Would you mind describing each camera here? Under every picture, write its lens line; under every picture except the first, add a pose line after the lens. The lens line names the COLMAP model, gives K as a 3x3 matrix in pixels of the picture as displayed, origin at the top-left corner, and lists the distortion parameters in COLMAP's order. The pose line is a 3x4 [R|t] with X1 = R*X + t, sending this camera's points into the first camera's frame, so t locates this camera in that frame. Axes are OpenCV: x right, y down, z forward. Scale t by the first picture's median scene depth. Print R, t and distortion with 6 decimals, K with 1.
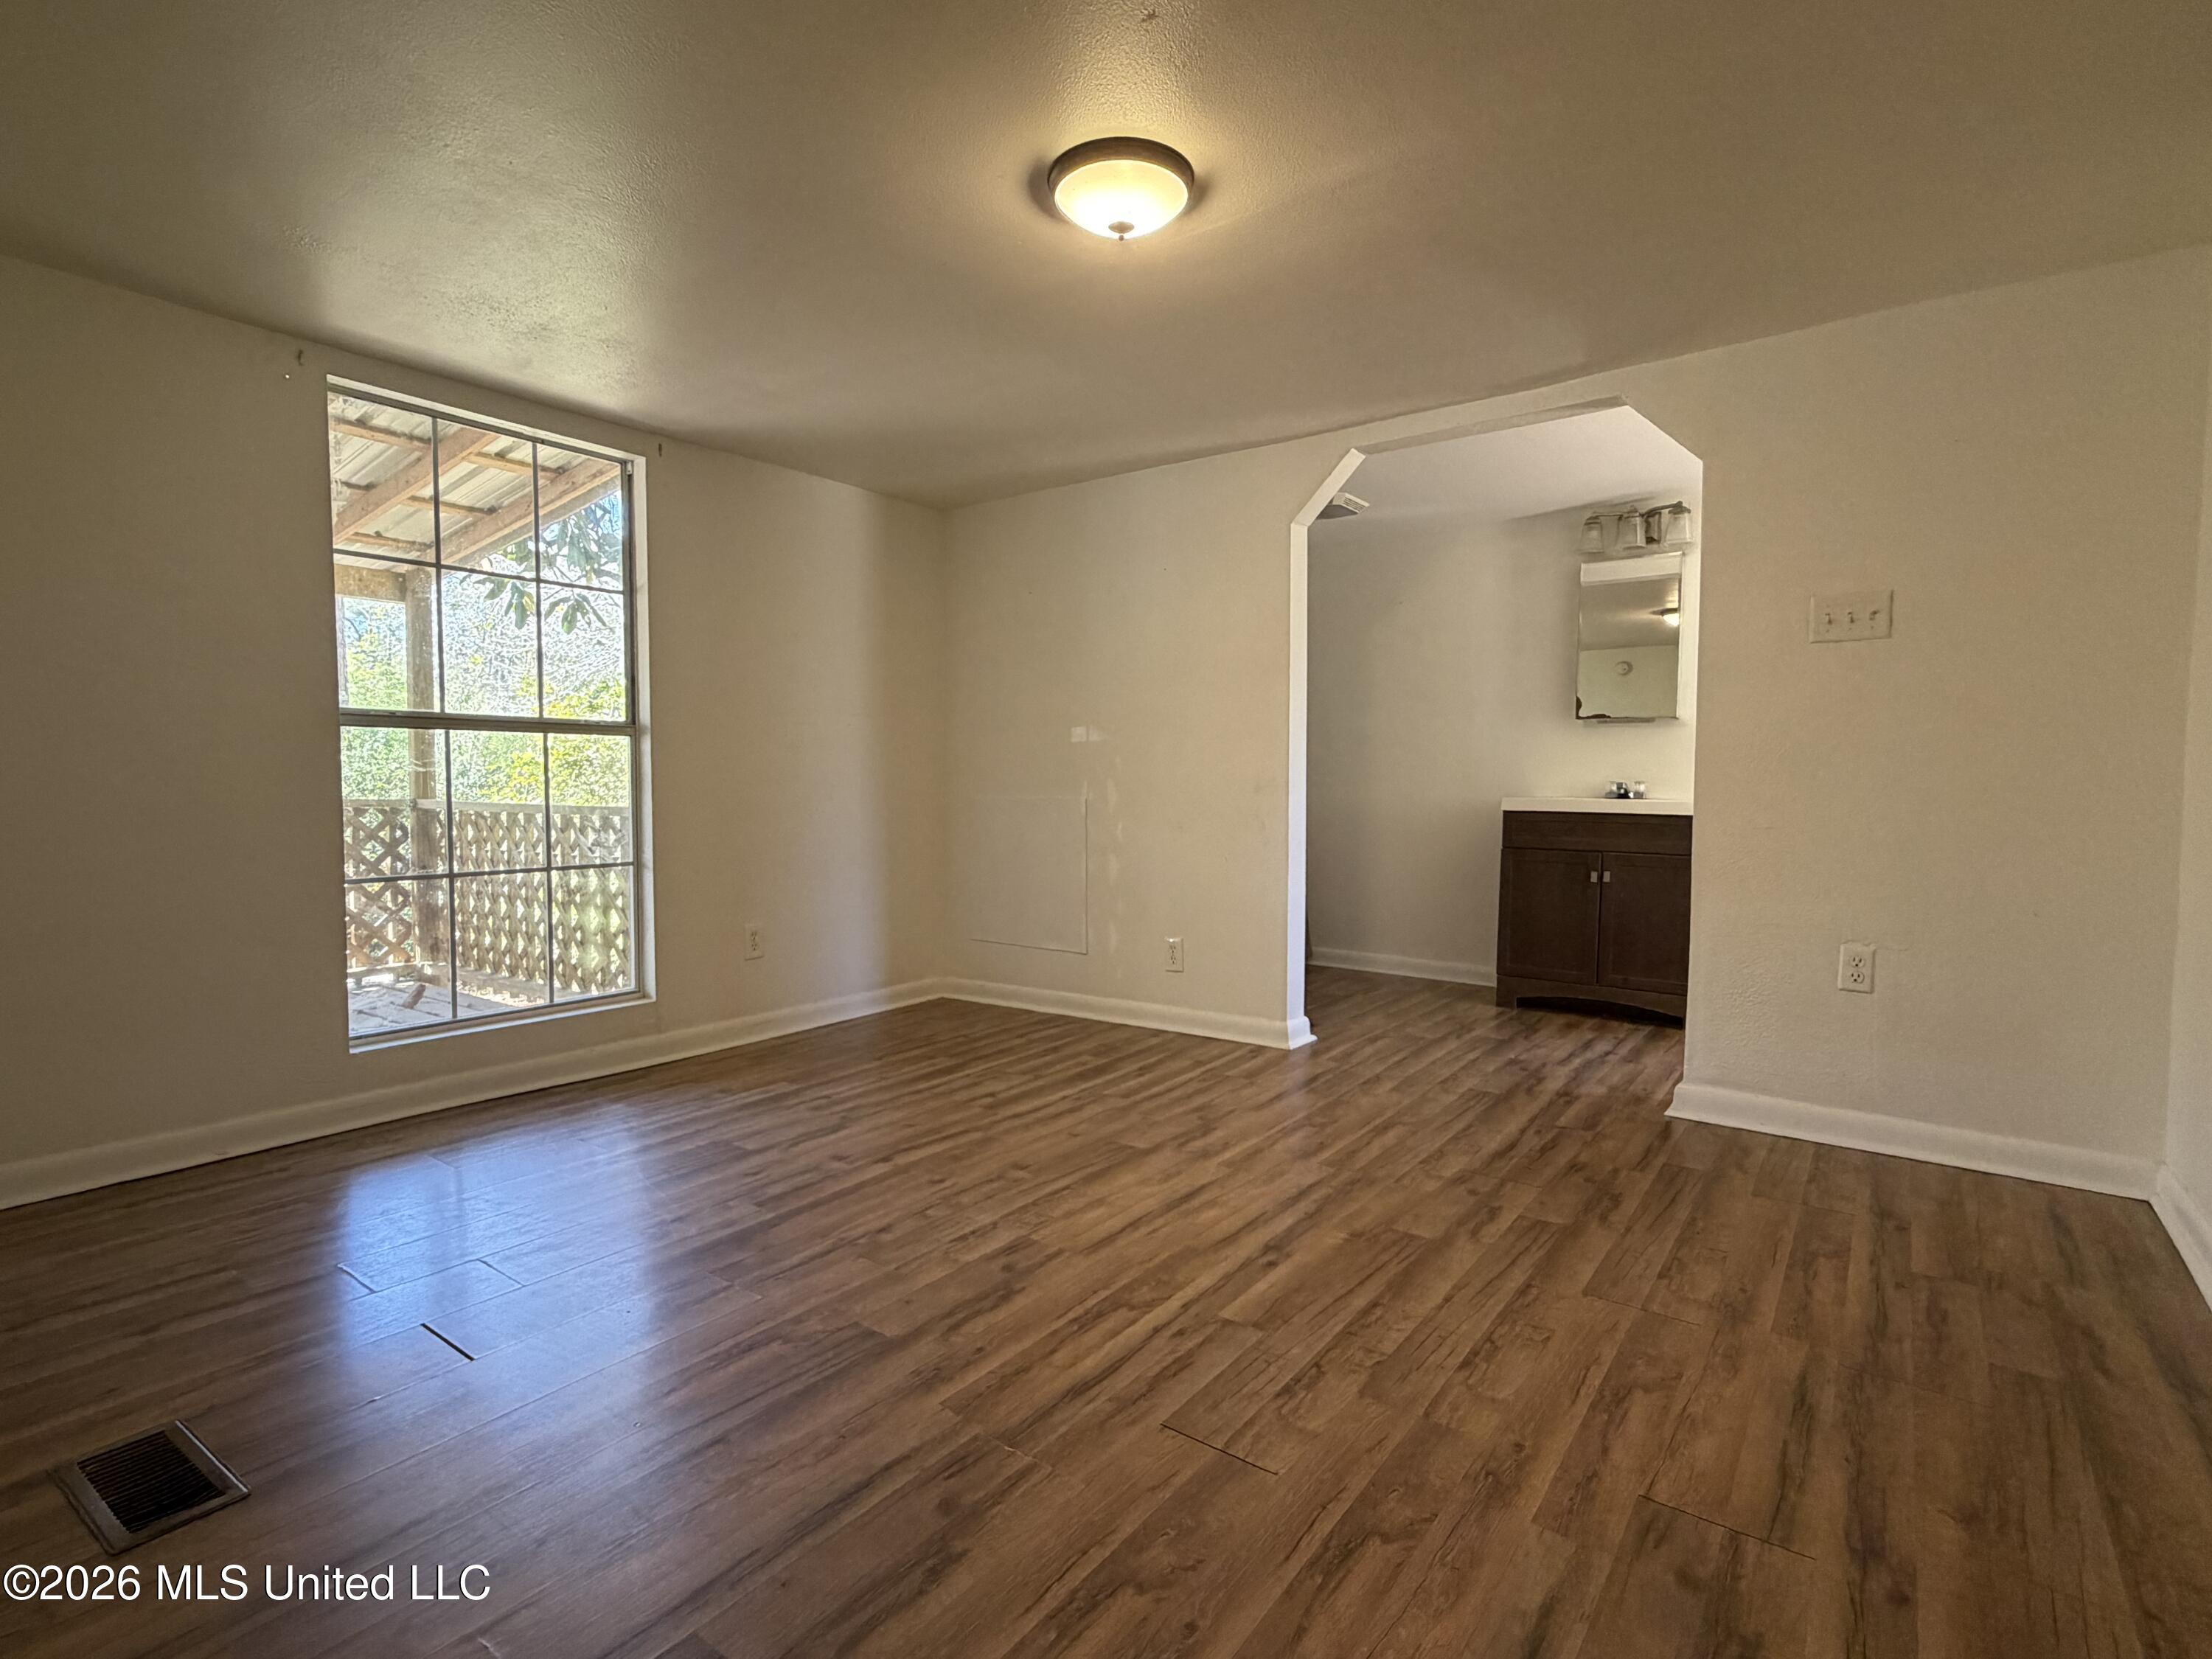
lens RADIAL K [[1079.6, 0, 1102.9], [0, 1079.6, 844.3], [0, 0, 1]] dist [0.000249, 0.000365]
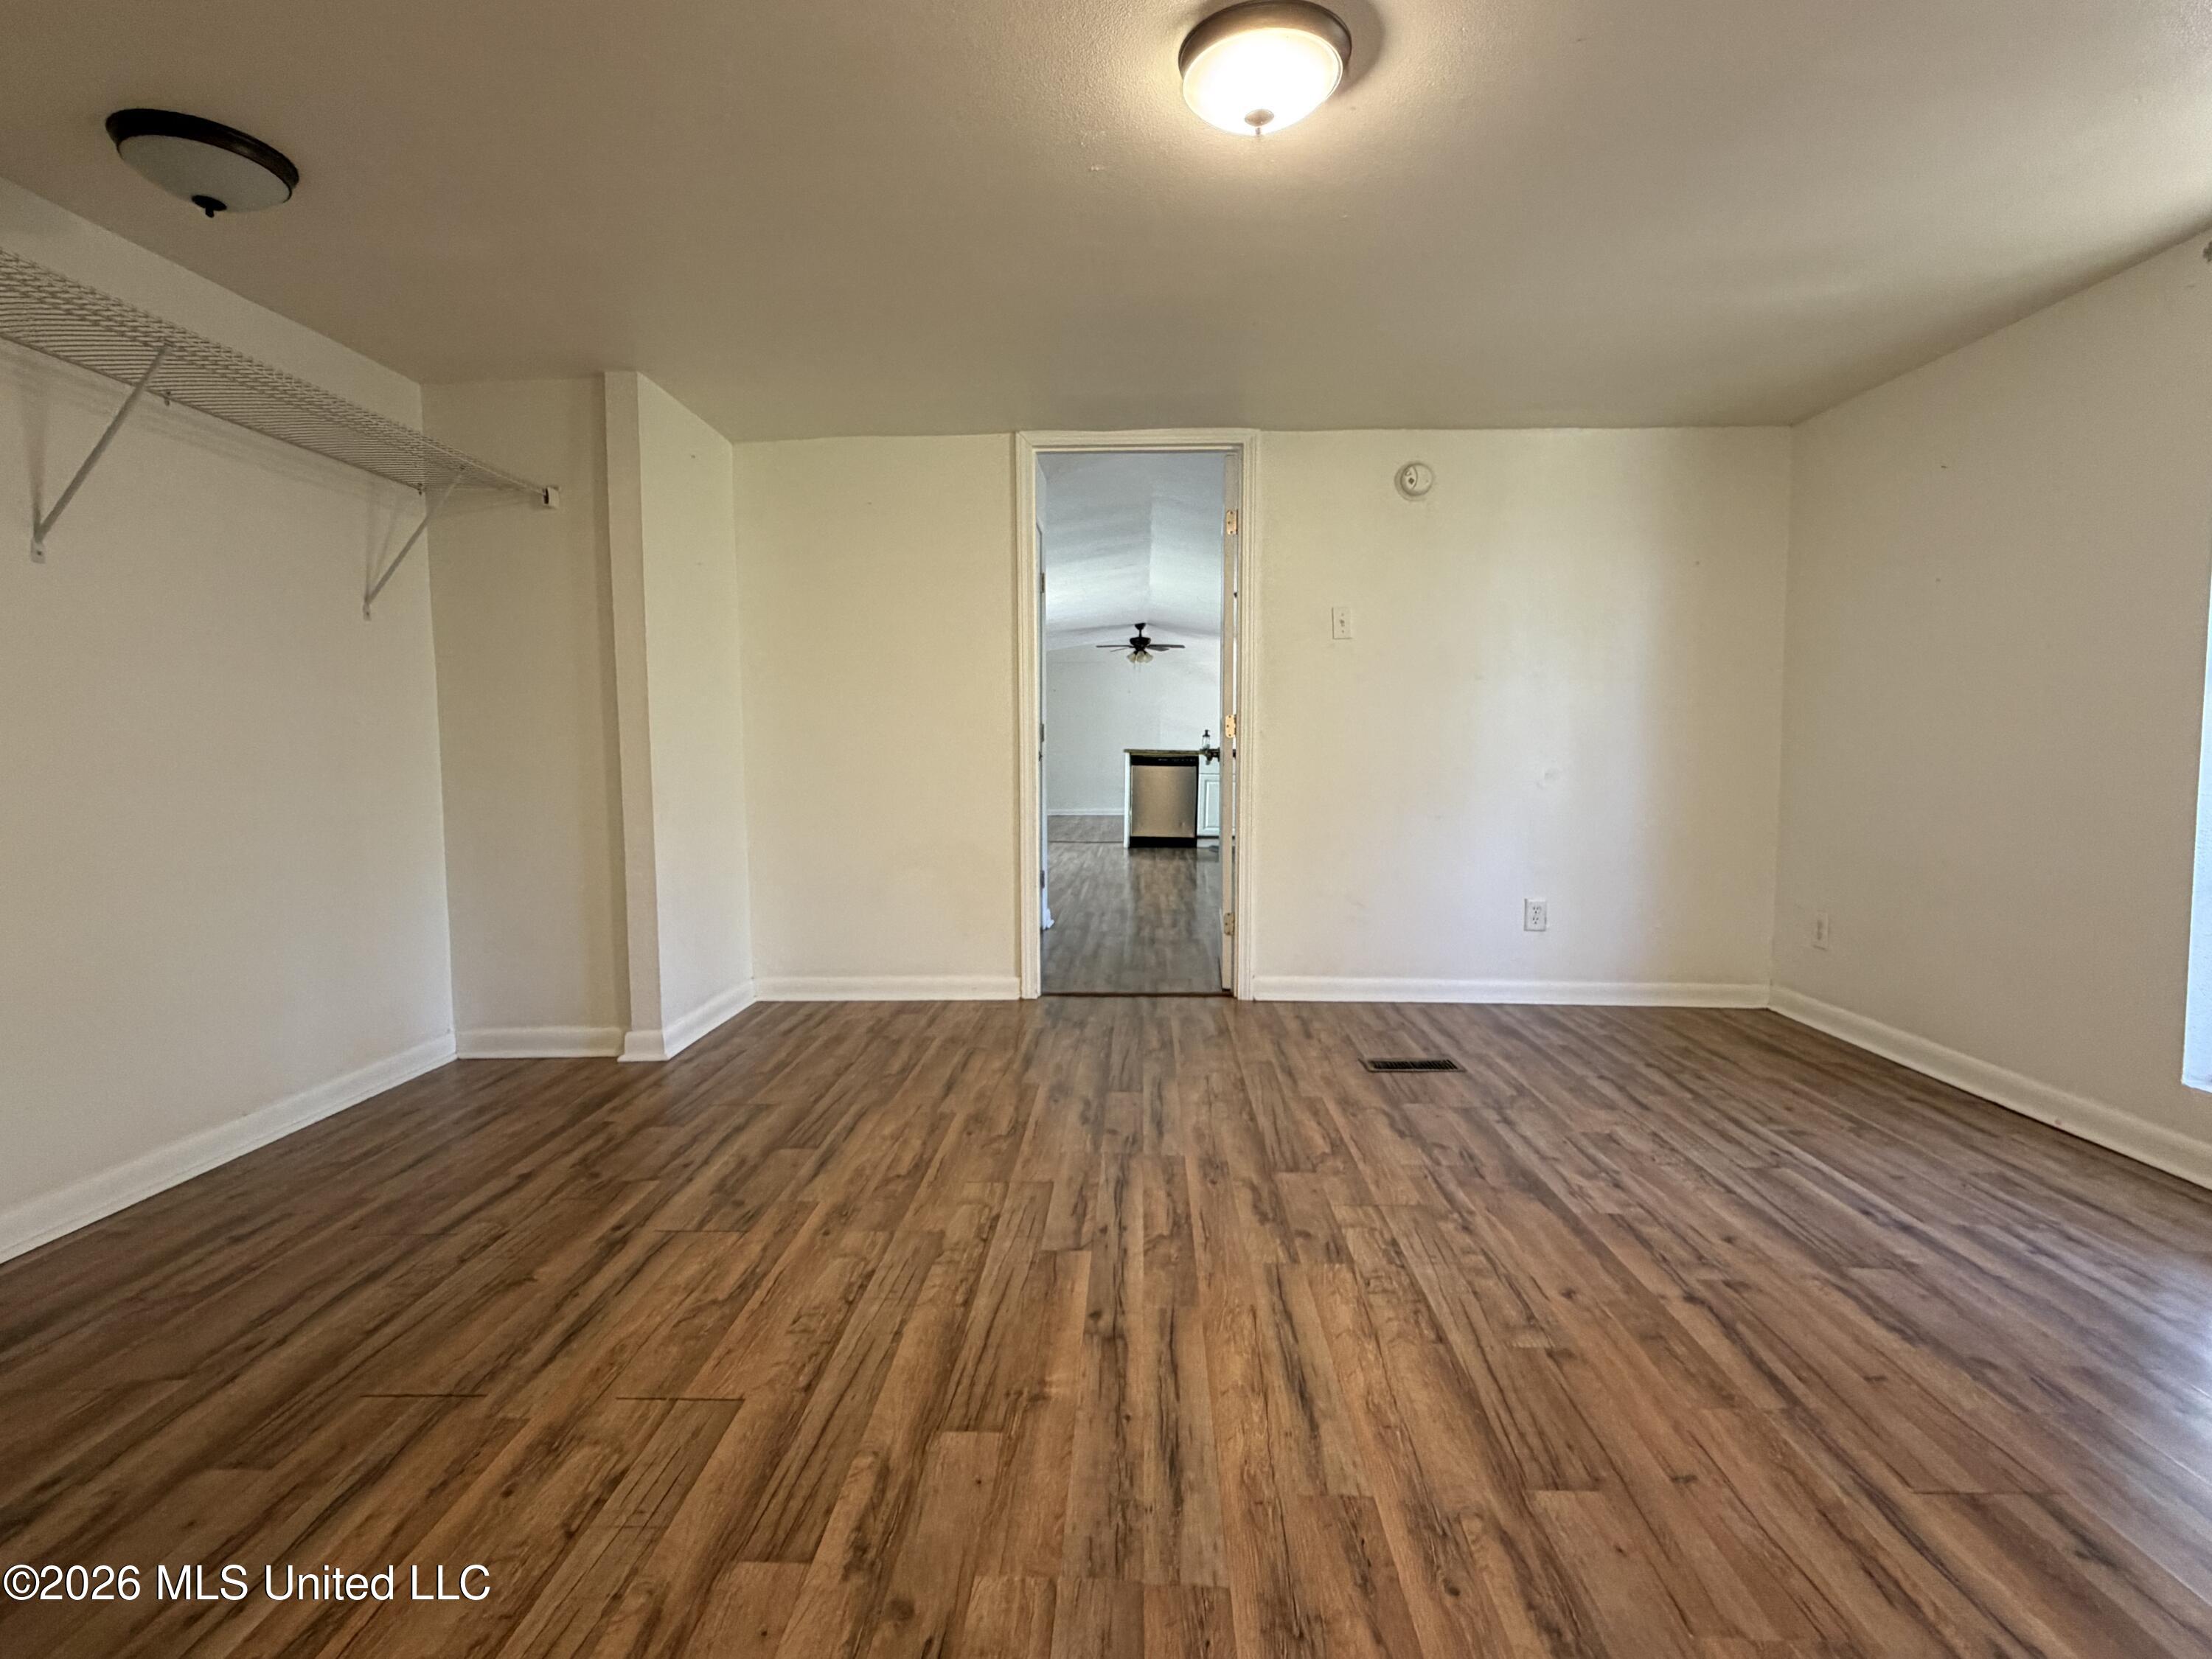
lens RADIAL K [[1079.6, 0, 1102.9], [0, 1079.6, 844.3], [0, 0, 1]] dist [0.000249, 0.000365]
pose [[-0.824768, 0.050144, -0.563243, 0.625717], [-0.029383, 0.990914, 0.131245, -0.102107], [0.564707, 0.124797, -0.815801, 1.674711]]
